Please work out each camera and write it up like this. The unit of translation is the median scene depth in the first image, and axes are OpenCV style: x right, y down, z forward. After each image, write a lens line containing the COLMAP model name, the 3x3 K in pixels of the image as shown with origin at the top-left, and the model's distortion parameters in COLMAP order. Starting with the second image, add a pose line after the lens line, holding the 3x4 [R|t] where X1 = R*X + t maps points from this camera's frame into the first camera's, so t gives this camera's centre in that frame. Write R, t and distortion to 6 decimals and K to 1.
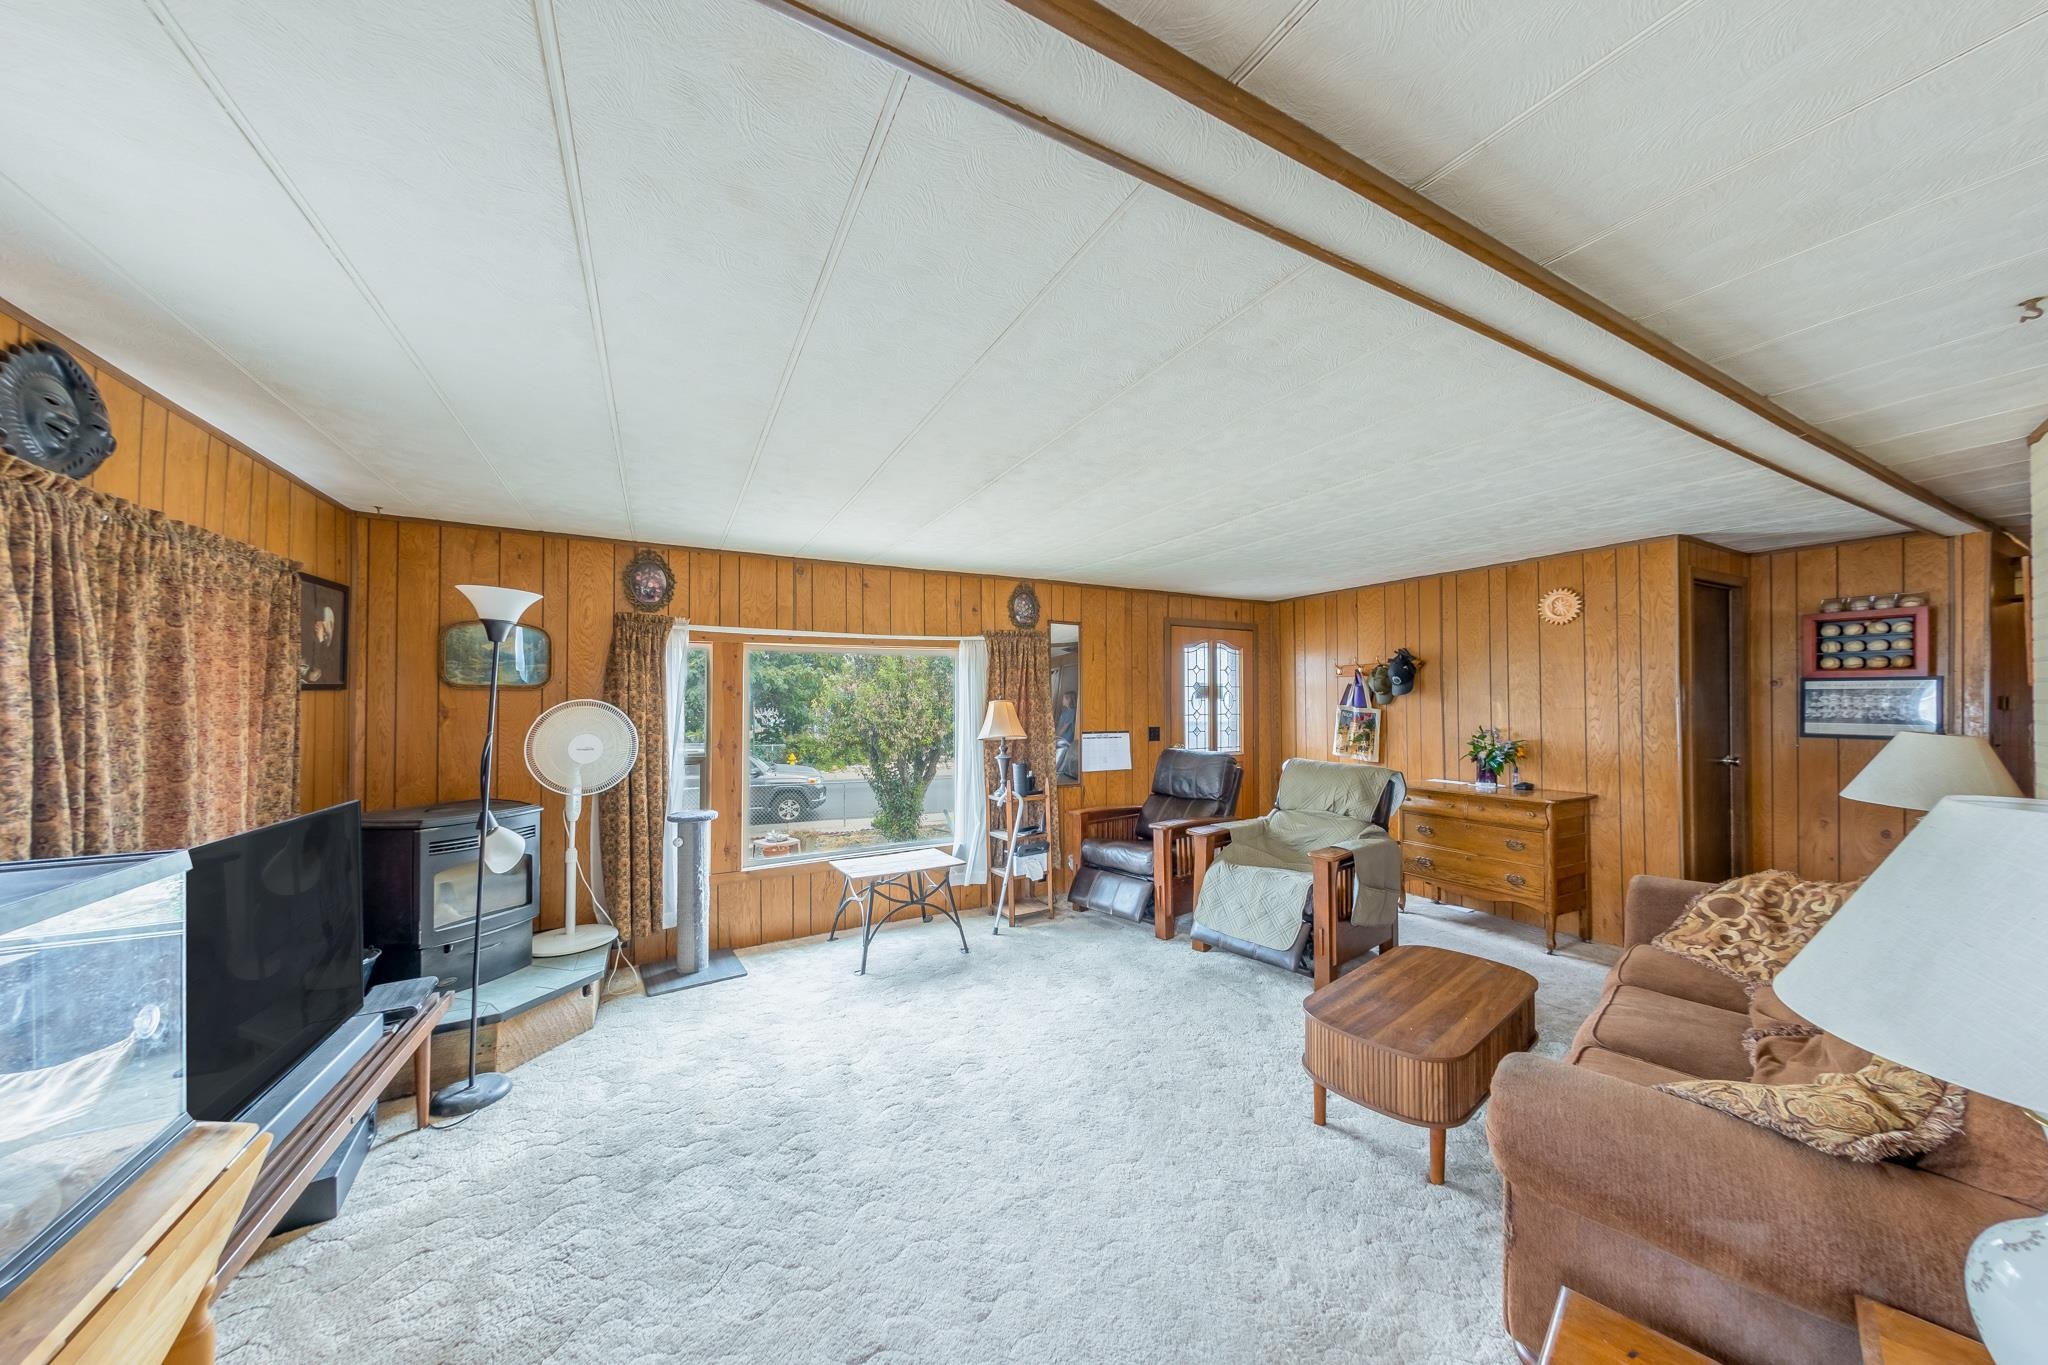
lens RADIAL K [[678.6, 0, 1024.3], [0, 678.6, 696.4], [0, 0, 1]] dist [0.000097, -0.000030]
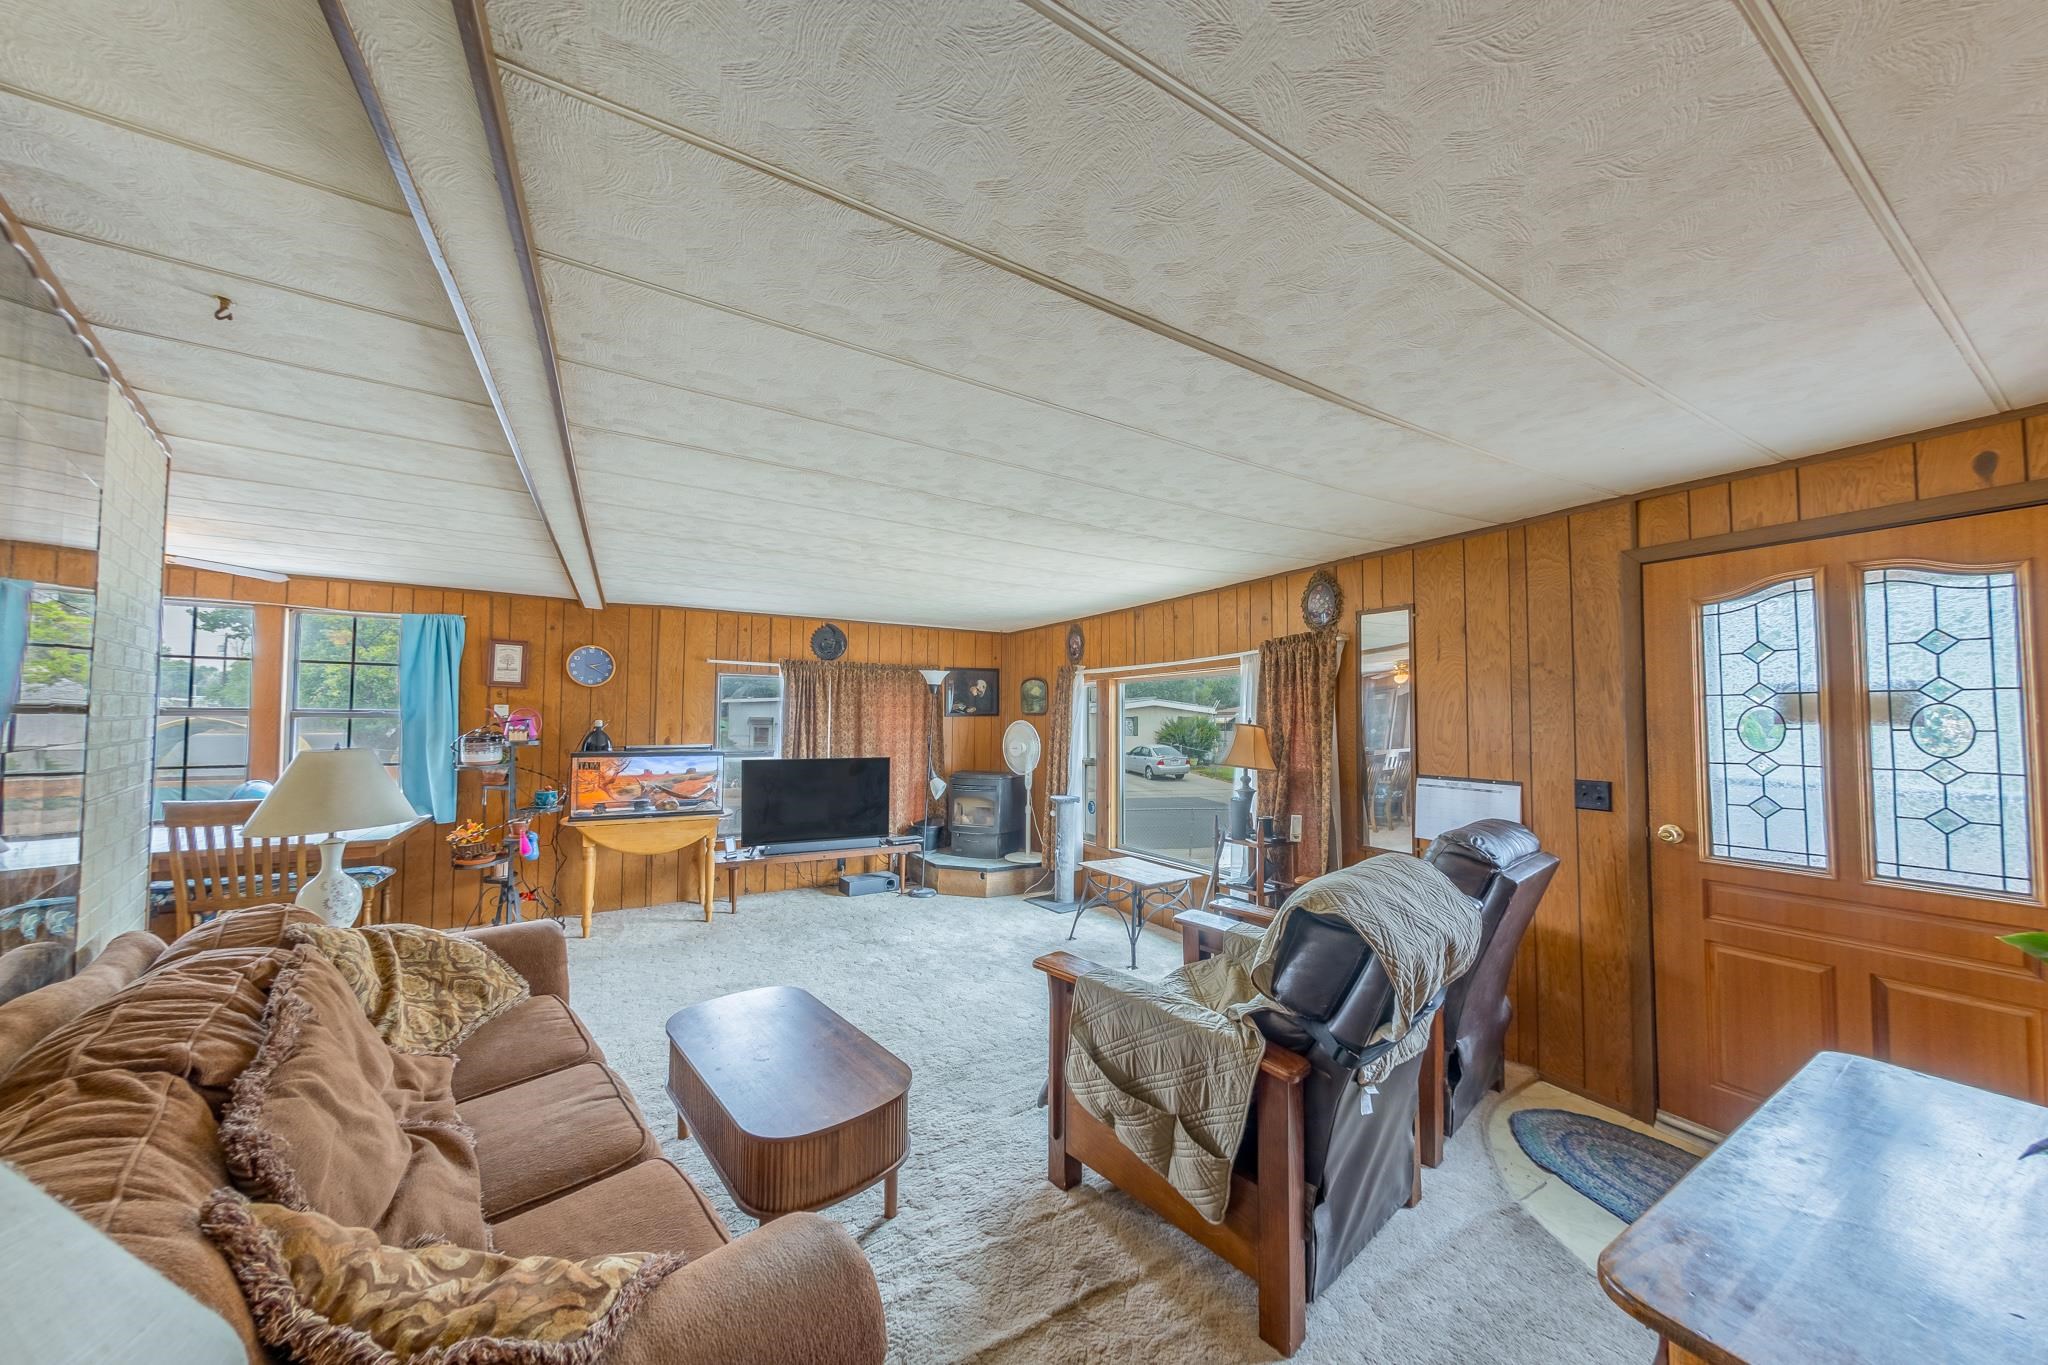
lens RADIAL K [[678.6, 0, 1024.3], [0, 678.6, 696.4], [0, 0, 1]] dist [0.000097, -0.000030]
pose [[0.038673, -0.034651, -0.998651, 0.687270], [-0.003045, 0.999390, -0.034794, 0.001837], [0.999247, 0.004387, 0.038544, 0.588949]]
